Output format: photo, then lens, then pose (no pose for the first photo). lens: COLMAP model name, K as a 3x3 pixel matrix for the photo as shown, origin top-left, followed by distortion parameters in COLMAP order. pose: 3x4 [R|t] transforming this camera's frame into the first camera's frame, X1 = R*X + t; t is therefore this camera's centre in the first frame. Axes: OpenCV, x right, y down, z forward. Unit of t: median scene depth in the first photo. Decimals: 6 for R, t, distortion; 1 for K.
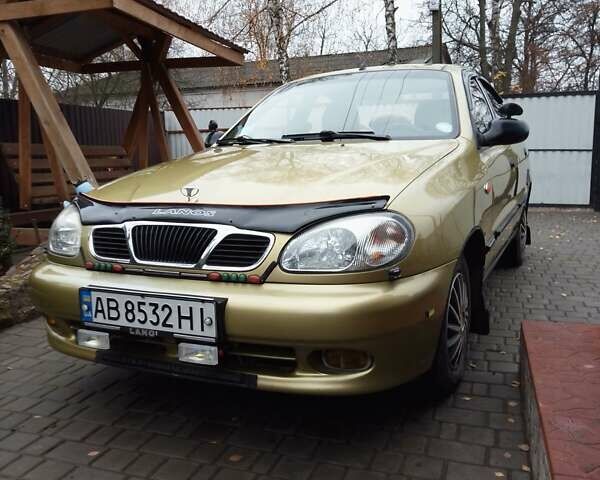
lens RADIAL K [[566.8, 0, 301.8], [0, 566.8, 238.3], [0, 0, 1]] dist [0.044375, 0.000000]
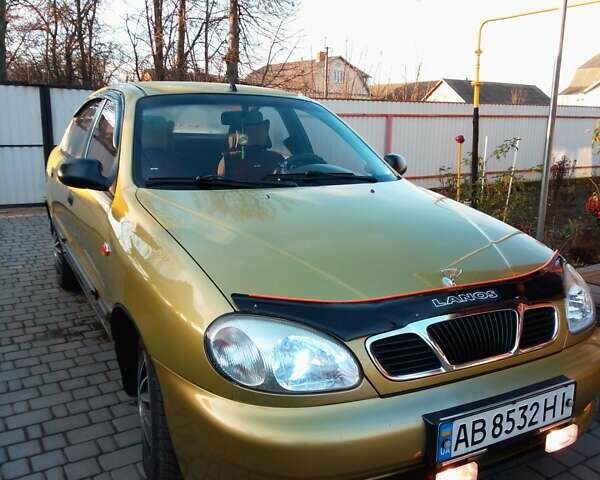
lens RADIAL K [[566.8, 0, 281.4], [0, 566.8, 239.0], [0, 0, 1]] dist [0.044375, 0.000000]
pose [[0.599933, -0.138679, 0.787940, -1.148233], [0.094033, 0.990259, 0.102691, -0.273518], [-0.794505, 0.012484, 0.607129, 0.729893]]
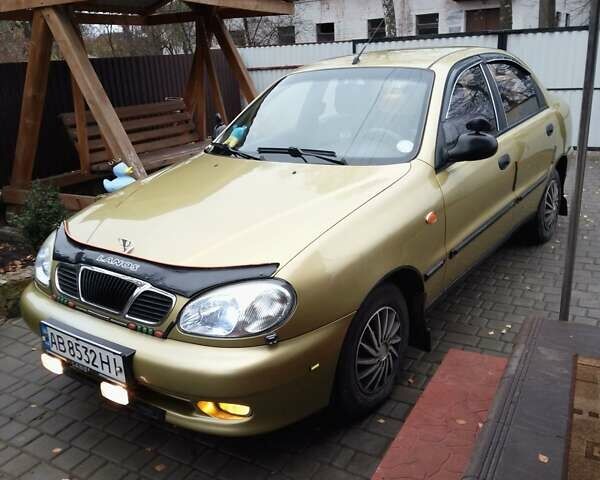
lens RADIAL K [[566.8, 0, 302.7], [0, 566.8, 241.1], [0, 0, 1]] dist [0.044375, 0.000000]
pose [[0.981216, 0.031832, -0.190265, 0.410989], [0.000798, 0.985614, 0.169010, -0.305639], [0.192908, -0.165987, 0.967075, -0.050532]]
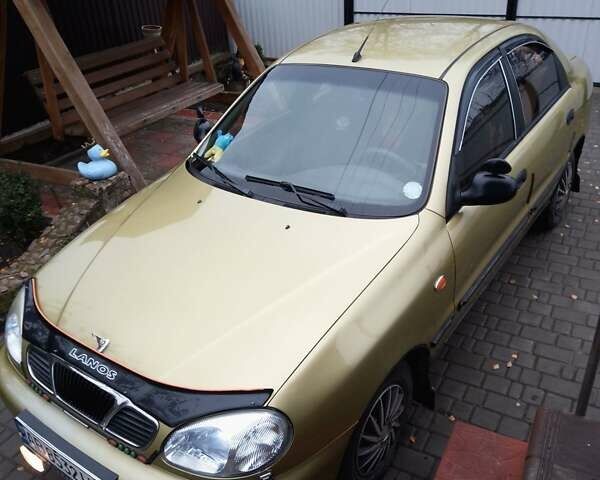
lens RADIAL K [[566.8, 0, 304.4], [0, 566.8, 240.8], [0, 0, 1]] dist [0.044375, 0.000000]
pose [[0.984178, 0.055944, -0.168117, 0.362958], [0.008181, 0.933482, 0.358531, -0.673767], [0.176992, -0.354233, 0.918255, 0.196557]]
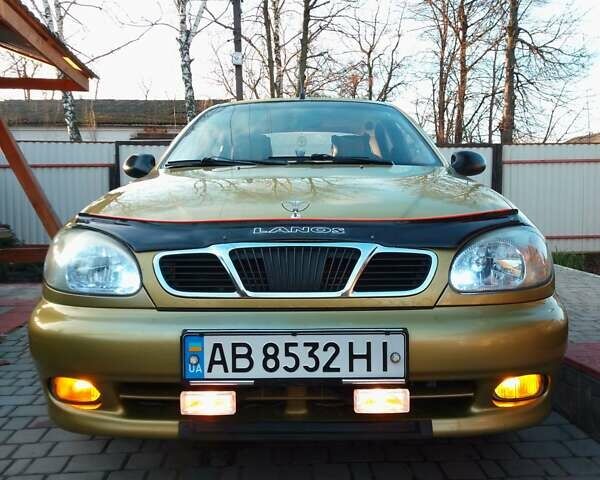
lens RADIAL K [[566.8, 0, 316.1], [0, 566.8, 251.9], [0, 0, 1]] dist [0.044375, 0.000000]
pose [[0.914679, -0.016868, 0.403829, -0.550380], [0.050048, 0.996166, -0.071748, 0.045996], [-0.401071, 0.085837, 0.912017, 0.276161]]
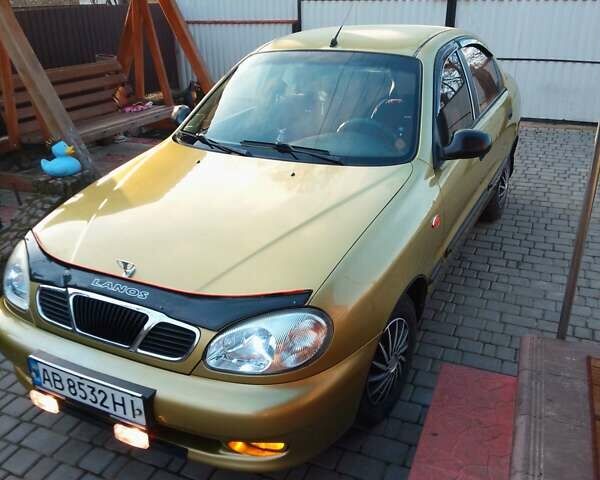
lens RADIAL K [[566.8, 0, 299.5], [0, 566.8, 236.3], [0, 0, 1]] dist [0.044375, 0.000000]
pose [[0.999372, 0.019034, -0.029873, 0.162623], [-0.011049, 0.968786, 0.247652, -0.430023], [0.033655, -0.247167, 0.968388, 0.021372]]
